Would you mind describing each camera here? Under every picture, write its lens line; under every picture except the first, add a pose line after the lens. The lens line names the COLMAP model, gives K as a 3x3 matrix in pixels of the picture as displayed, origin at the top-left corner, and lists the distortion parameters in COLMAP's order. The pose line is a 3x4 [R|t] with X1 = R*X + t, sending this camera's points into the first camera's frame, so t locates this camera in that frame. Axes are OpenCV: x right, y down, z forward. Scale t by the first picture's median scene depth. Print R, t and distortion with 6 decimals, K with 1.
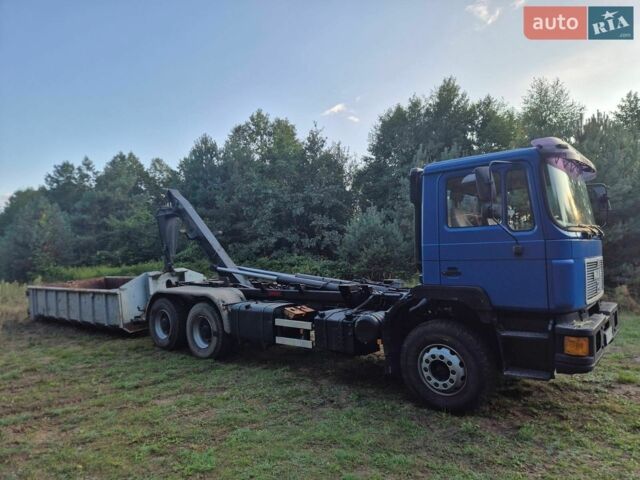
lens RADIAL K [[434.8, 0, 322.9], [0, 434.8, 227.8], [0, 0, 1]] dist [0.036082, -0.002955]
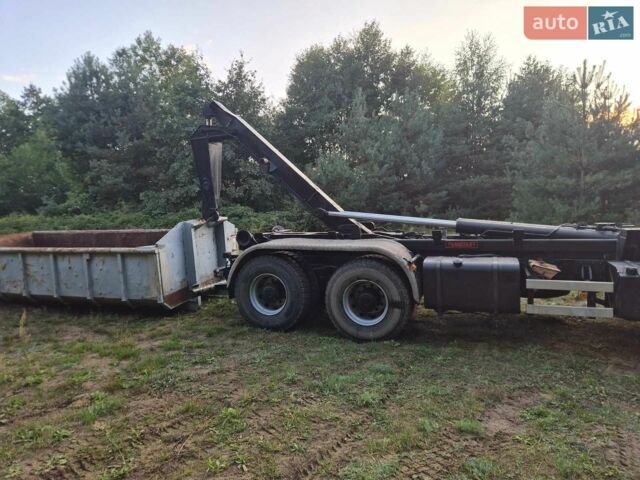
lens RADIAL K [[434.8, 0, 322.9], [0, 434.8, 227.8], [0, 0, 1]] dist [0.036082, -0.002955]
pose [[0.949286, -0.014826, 0.314065, -0.181361], [-0.018102, 0.994654, 0.101668, 0.017020], [-0.313894, -0.102197, 0.943942, 0.125761]]
